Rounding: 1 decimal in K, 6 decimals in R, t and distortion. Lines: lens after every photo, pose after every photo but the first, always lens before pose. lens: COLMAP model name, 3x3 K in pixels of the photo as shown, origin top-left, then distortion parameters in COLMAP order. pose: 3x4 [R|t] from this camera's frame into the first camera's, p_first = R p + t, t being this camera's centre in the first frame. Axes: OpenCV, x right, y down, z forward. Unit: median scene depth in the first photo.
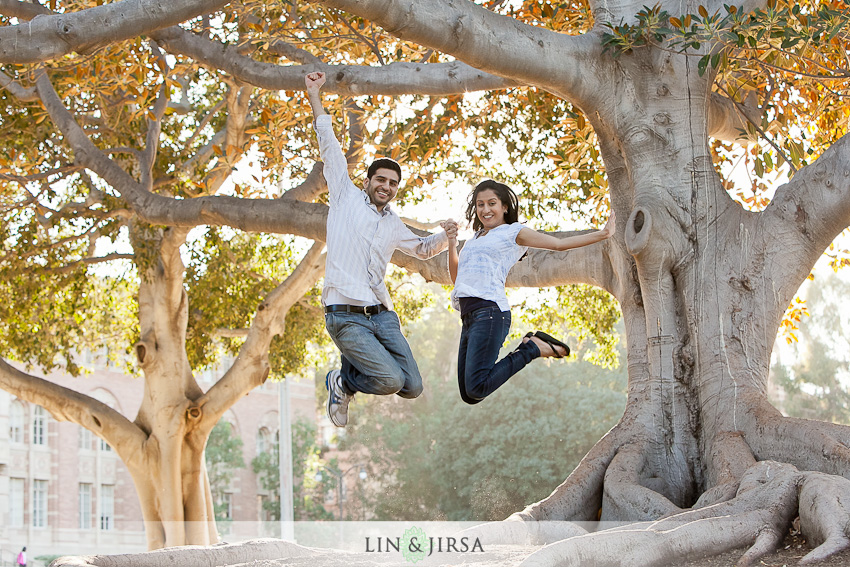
lens RADIAL K [[1916.7, 0, 423.9], [0, 1916.7, 281.4], [0, 0, 1]] dist [-0.247894, 0.000000]
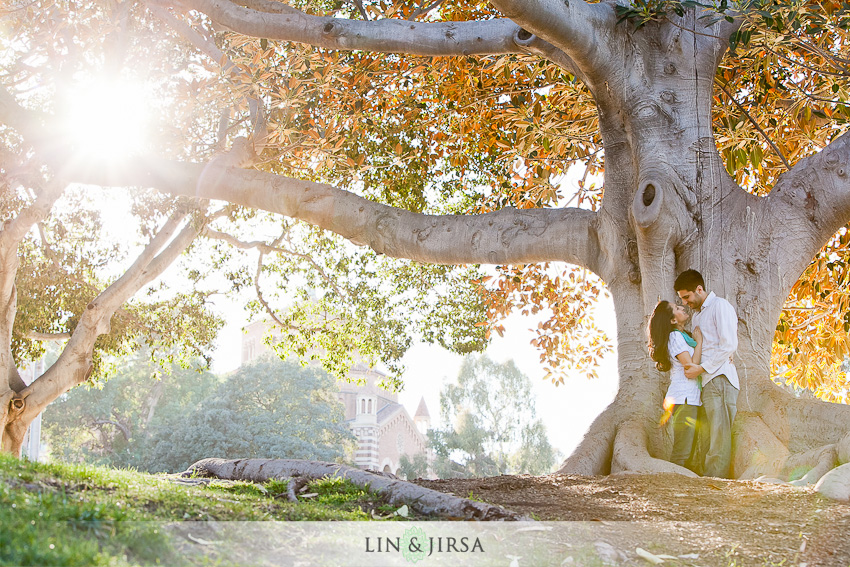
lens RADIAL K [[1694.4, 0, 427.5], [0, 1694.4, 291.9], [0, 0, 1]] dist [-0.260842, 0.000000]
pose [[0.981261, 0.080534, 0.175048, -0.141369], [-0.074893, 0.996444, -0.038607, 0.058225], [-0.177535, 0.024773, 0.983803, 0.169539]]
